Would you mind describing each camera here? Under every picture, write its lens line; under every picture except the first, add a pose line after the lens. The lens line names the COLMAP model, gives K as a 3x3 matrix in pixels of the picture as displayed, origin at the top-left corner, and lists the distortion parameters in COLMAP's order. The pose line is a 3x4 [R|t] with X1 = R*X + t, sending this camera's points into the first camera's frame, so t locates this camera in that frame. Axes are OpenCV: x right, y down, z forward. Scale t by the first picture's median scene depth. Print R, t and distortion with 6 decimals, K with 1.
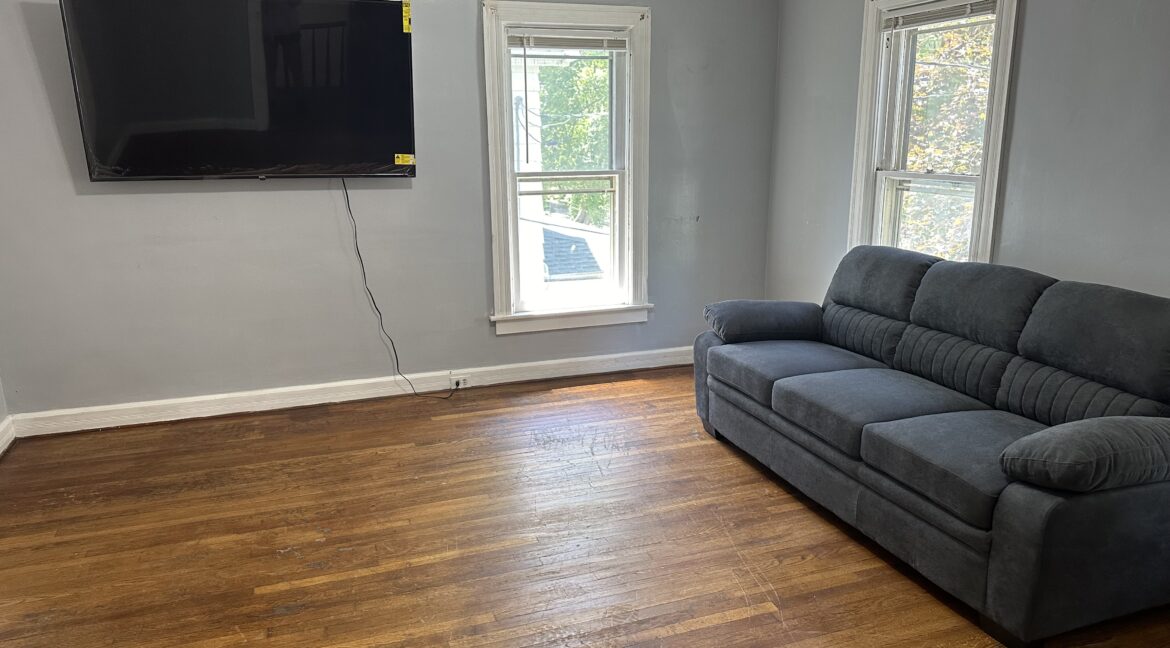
lens RADIAL K [[819.6, 0, 584.8], [0, 819.6, 304.6], [0, 0, 1]] dist [0.039891, -0.003998]
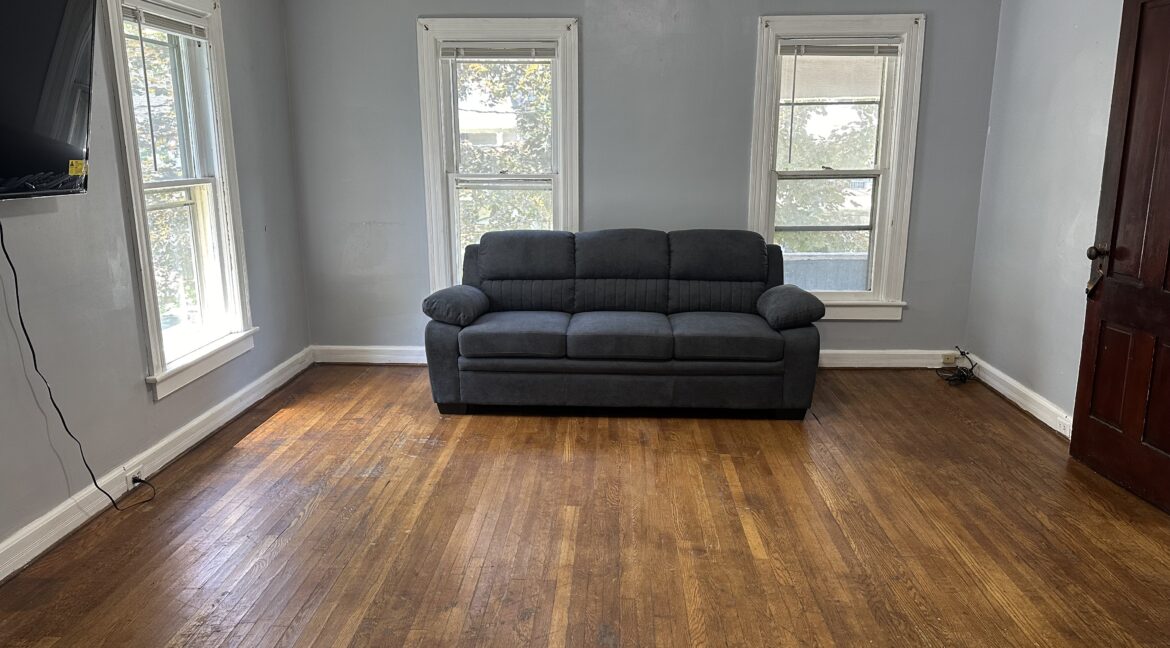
lens RADIAL K [[788.7, 0, 585.0], [0, 788.7, 324.0], [0, 0, 1]] dist [0.043634, -0.001698]
pose [[0.380824, -0.185333, 0.905884, -0.748274], [0.192792, 0.974090, 0.118239, -0.051945], [-0.904325, 0.129619, 0.406687, 0.424058]]
